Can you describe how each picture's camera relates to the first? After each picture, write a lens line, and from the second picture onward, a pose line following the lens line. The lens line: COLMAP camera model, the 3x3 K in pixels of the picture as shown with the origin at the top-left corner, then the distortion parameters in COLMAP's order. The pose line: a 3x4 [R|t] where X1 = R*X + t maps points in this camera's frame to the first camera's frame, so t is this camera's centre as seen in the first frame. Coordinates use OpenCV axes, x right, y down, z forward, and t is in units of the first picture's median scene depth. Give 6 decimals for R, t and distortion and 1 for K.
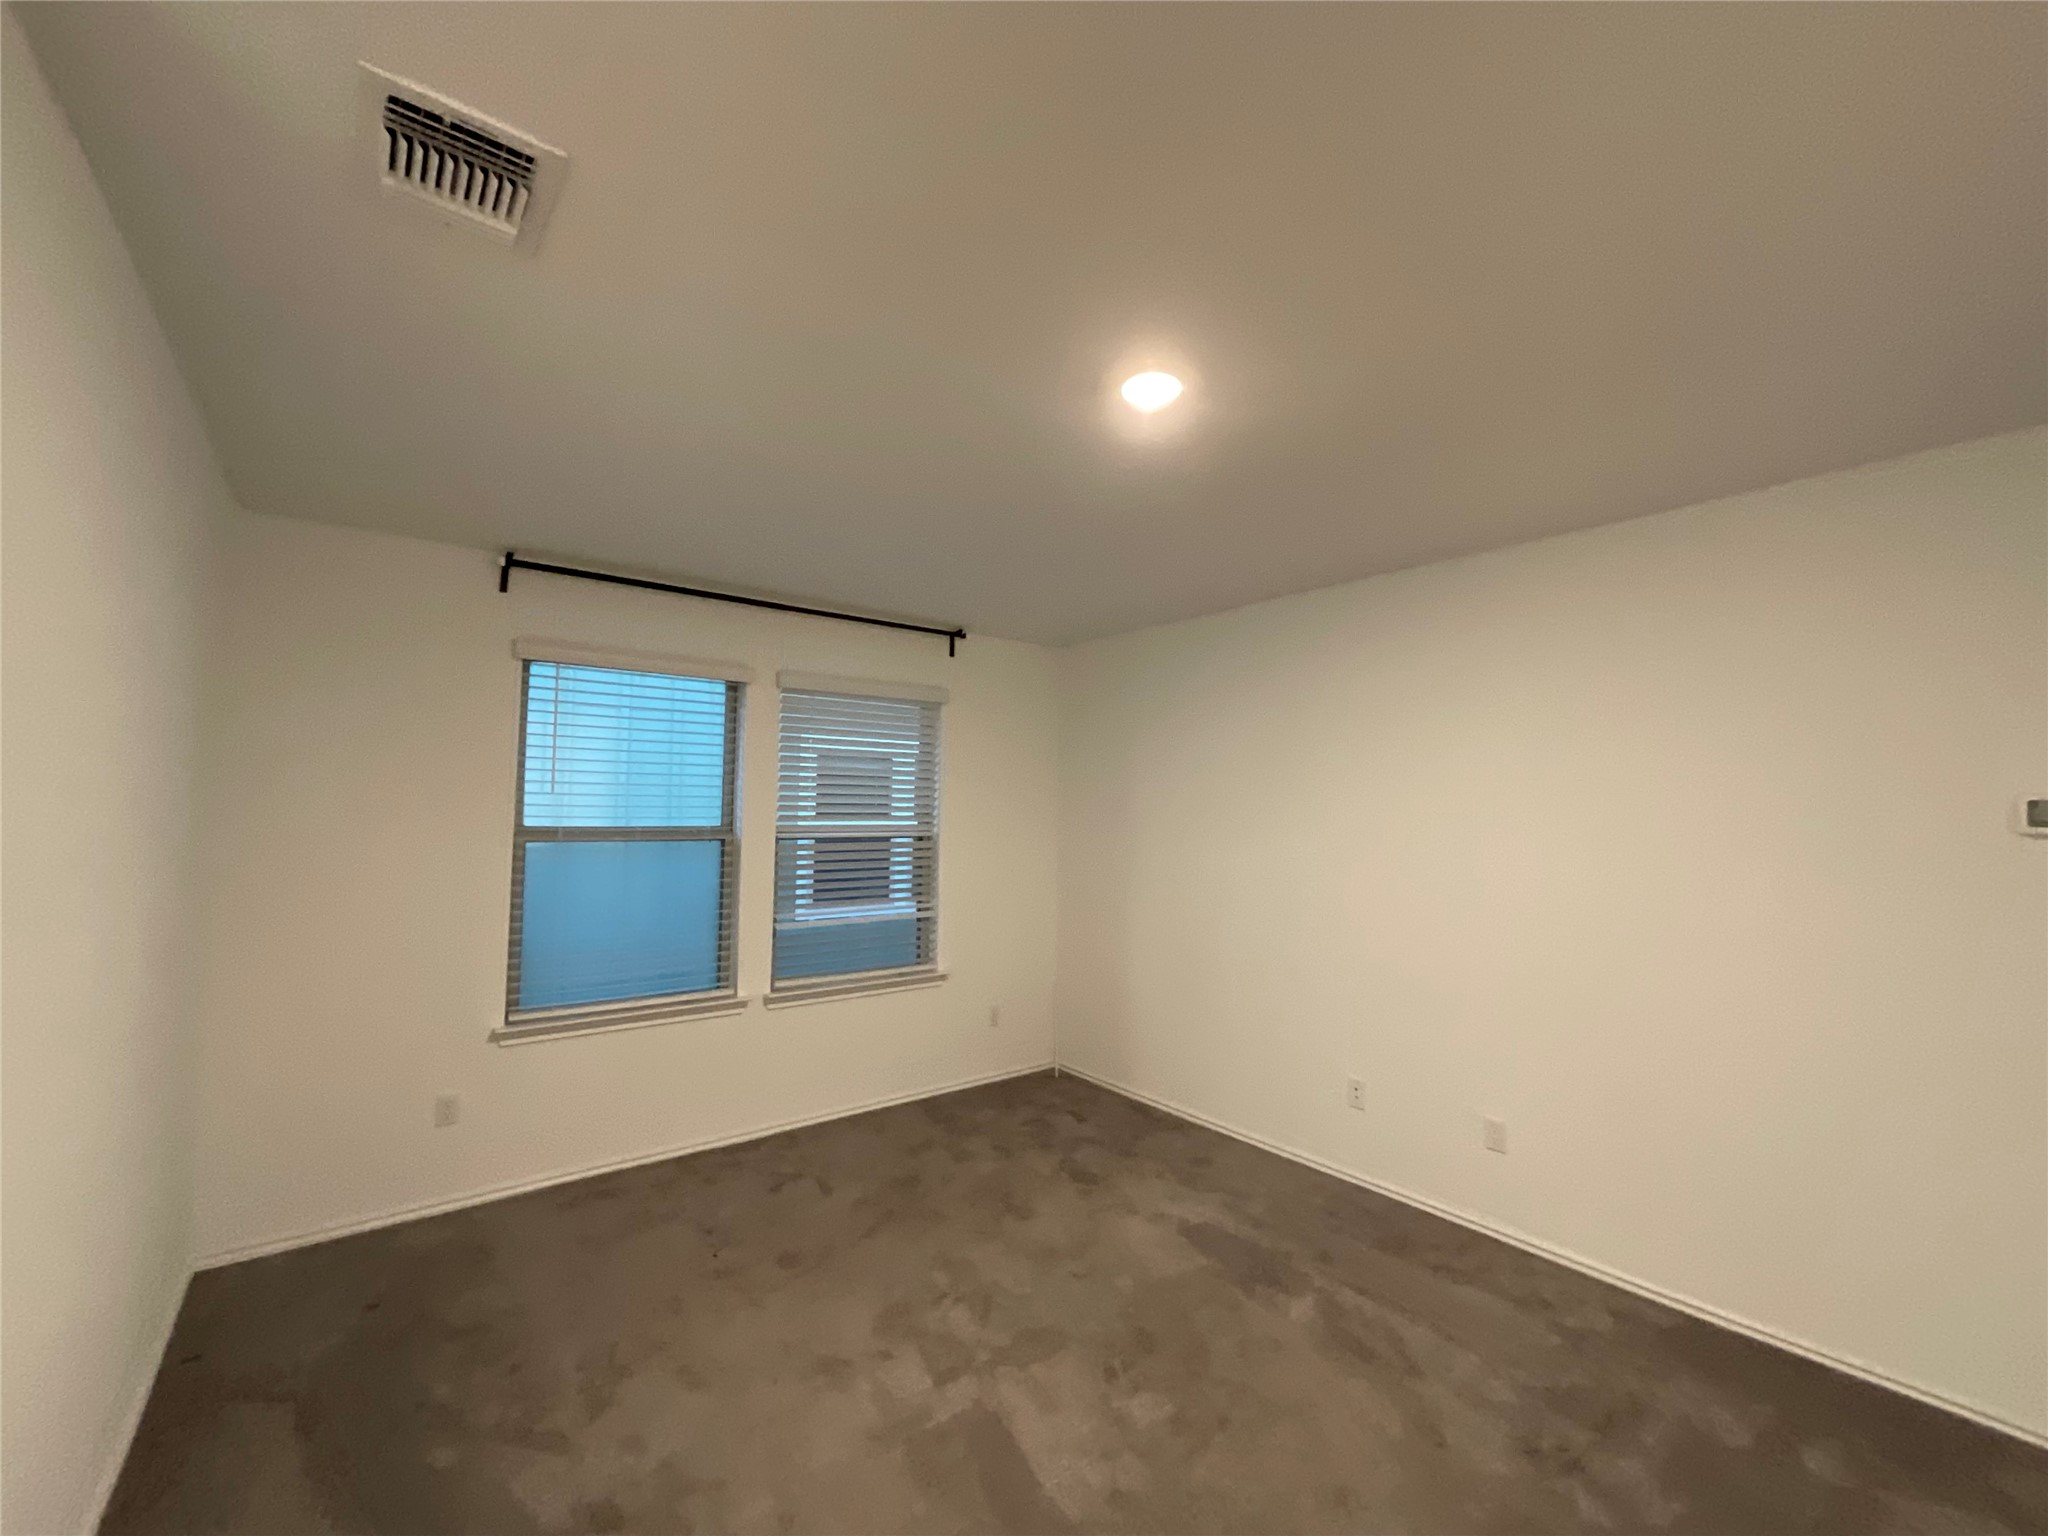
lens RADIAL K [[812.2, 0, 1024.0], [0, 812.2, 768.0], [0, 0, 1]] dist [-0.003524, -0.000030]
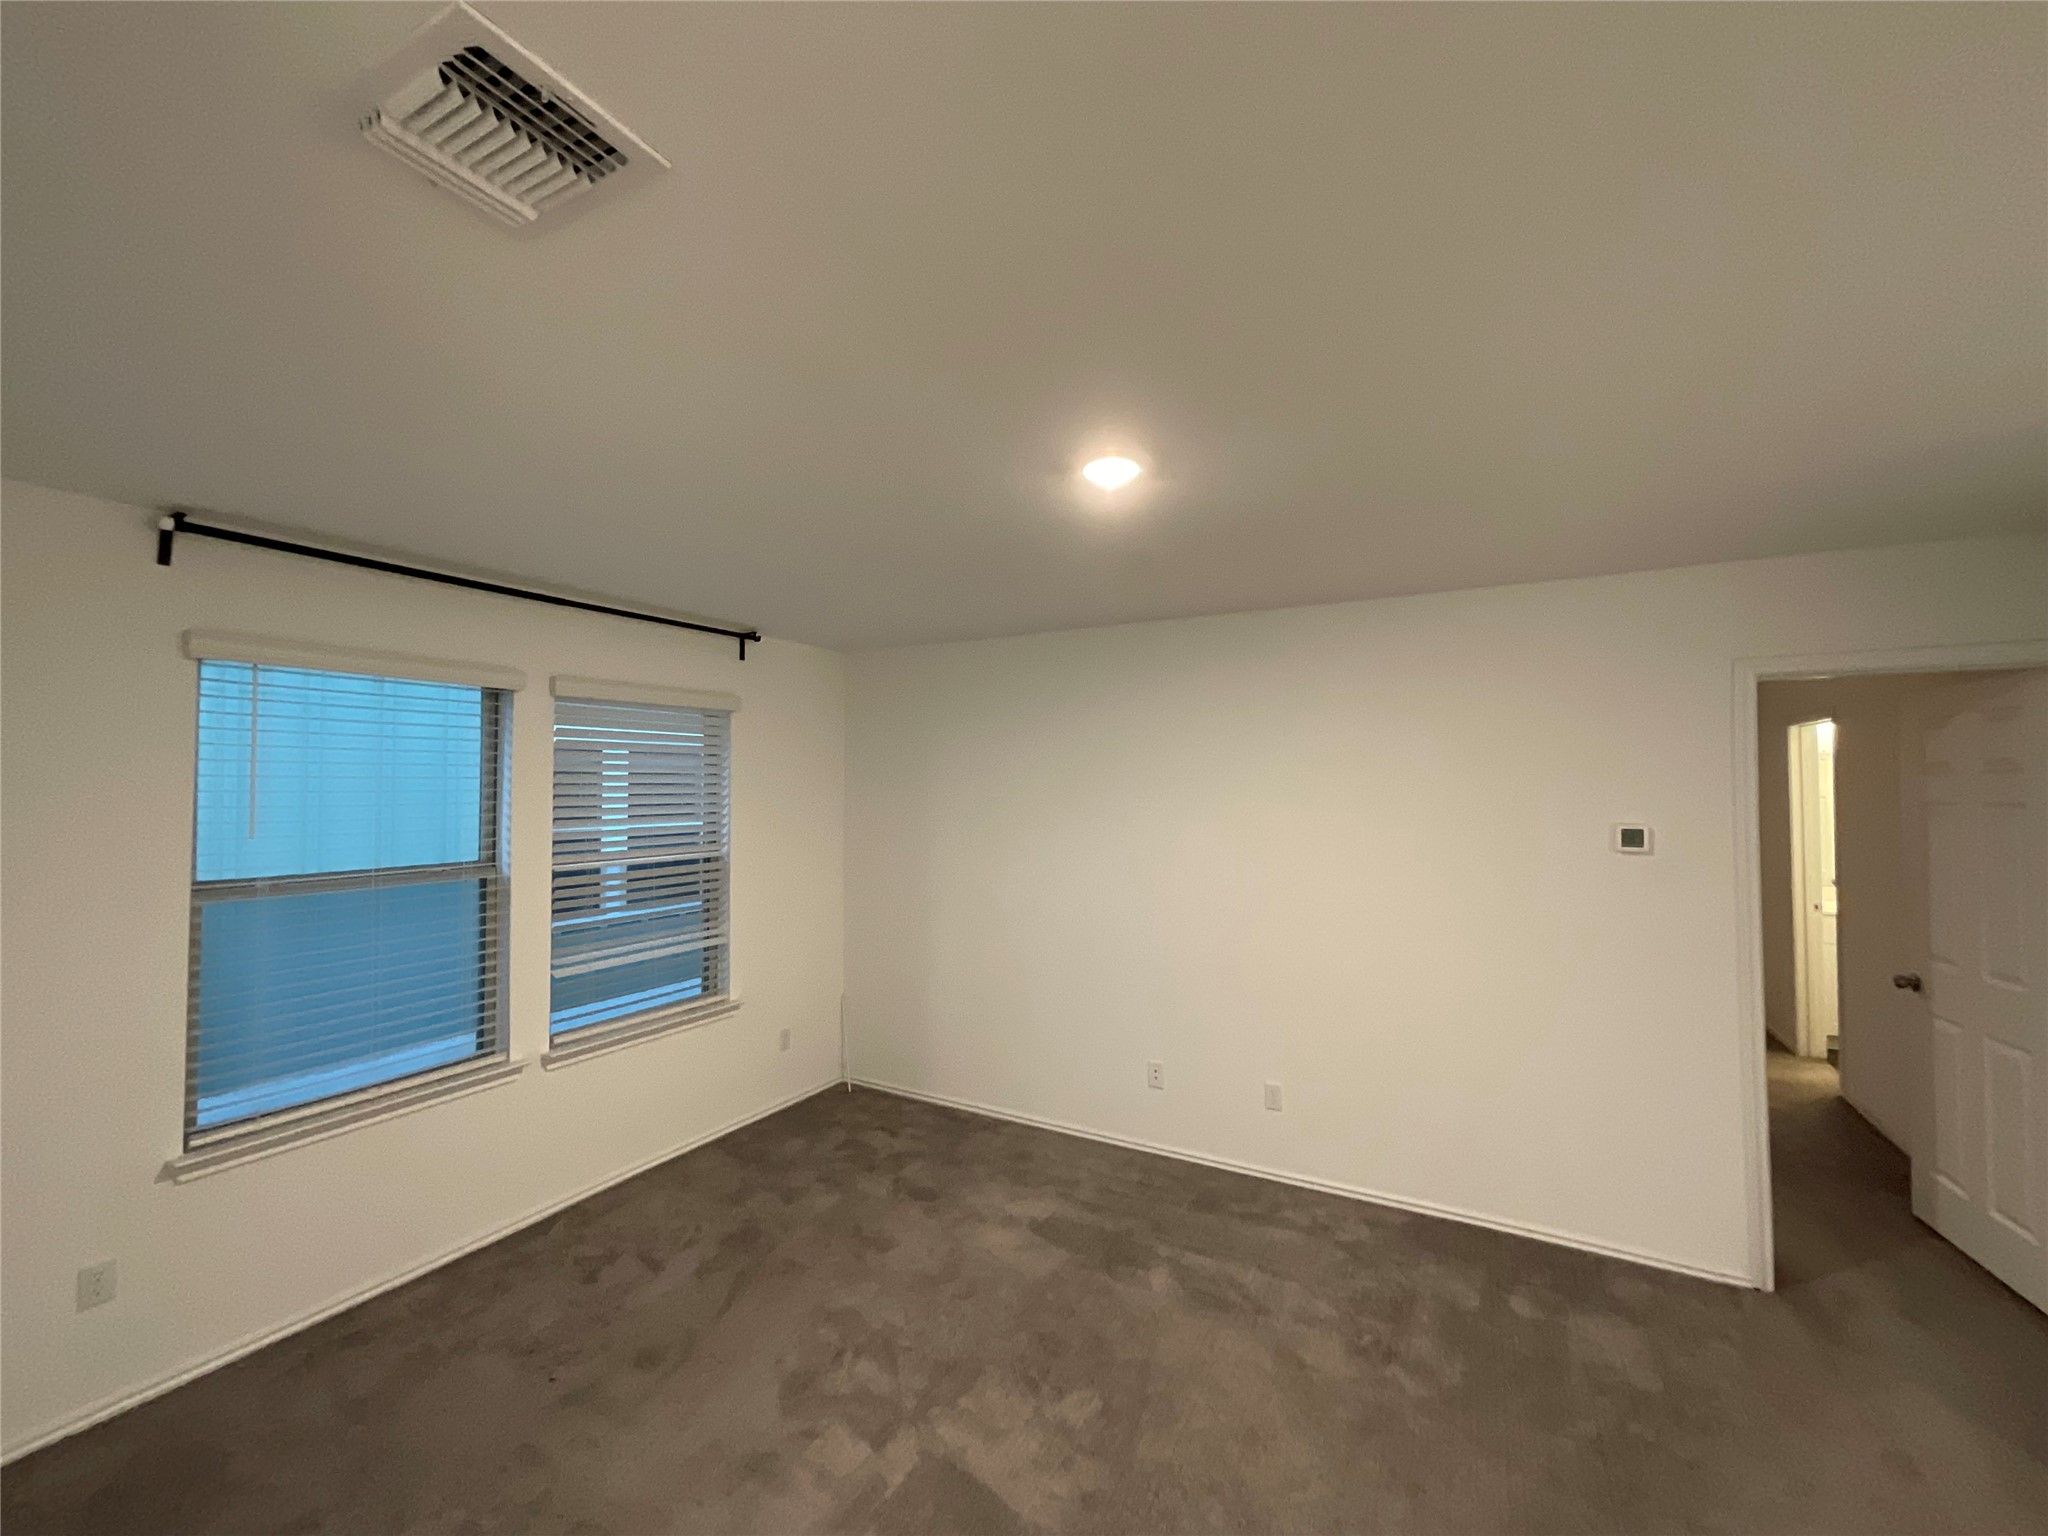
lens RADIAL K [[815.7, 0, 1024.0], [0, 815.7, 768.0], [0, 0, 1]] dist [-0.033380, 0.021793]
pose [[0.925672, -0.001604, 0.378323, -0.204476], [-0.009895, 0.999546, 0.028449, -0.063857], [-0.378197, -0.030078, 0.925236, 0.031986]]
